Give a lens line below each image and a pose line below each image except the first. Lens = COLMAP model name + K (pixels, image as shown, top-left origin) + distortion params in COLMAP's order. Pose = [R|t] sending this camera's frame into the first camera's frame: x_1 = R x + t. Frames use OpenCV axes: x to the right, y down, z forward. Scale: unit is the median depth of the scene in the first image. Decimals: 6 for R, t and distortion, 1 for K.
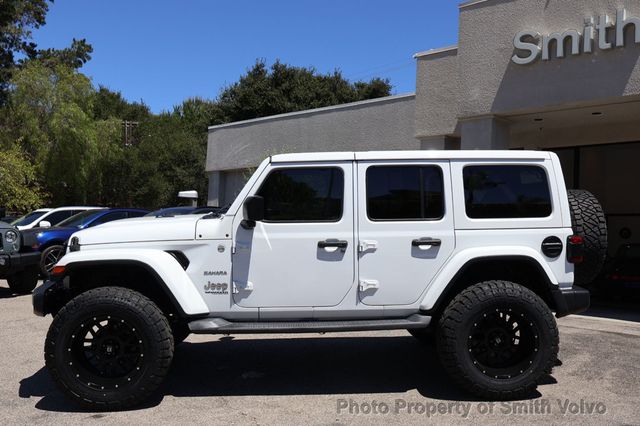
lens RADIAL K [[645.6, 0, 316.2], [0, 645.6, 213.5], [0, 0, 1]] dist [0.026880, 0.000000]
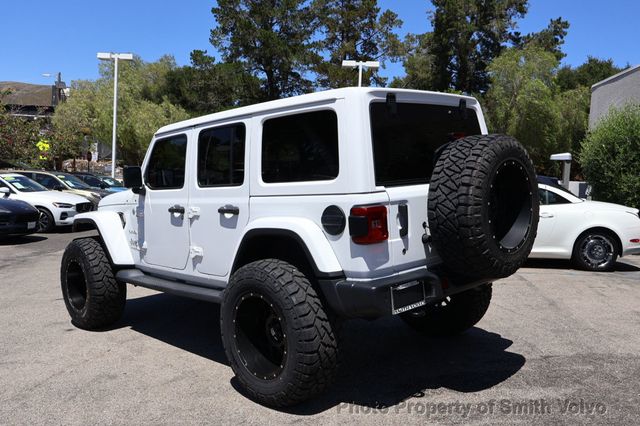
lens RADIAL K [[549.9, 0, 314.4], [0, 549.9, 213.9], [0, 0, 1]] dist [-0.006406, 0.031521]
pose [[0.646093, 0.028248, -0.762736, 0.822991], [0.022606, 0.998168, 0.056116, 0.009253], [0.762924, -0.053499, 0.644271, 0.590088]]
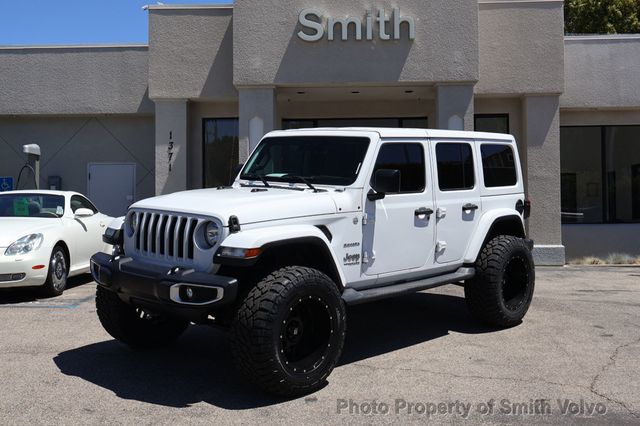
lens RADIAL K [[743.7, 0, 317.8], [0, 743.7, 214.0], [0, 0, 1]] dist [0.001532, 0.000000]
pose [[0.724580, -0.041832, 0.687920, -0.982320], [0.009227, 0.998656, 0.051010, -0.016634], [-0.689129, -0.030614, 0.723992, 0.184006]]
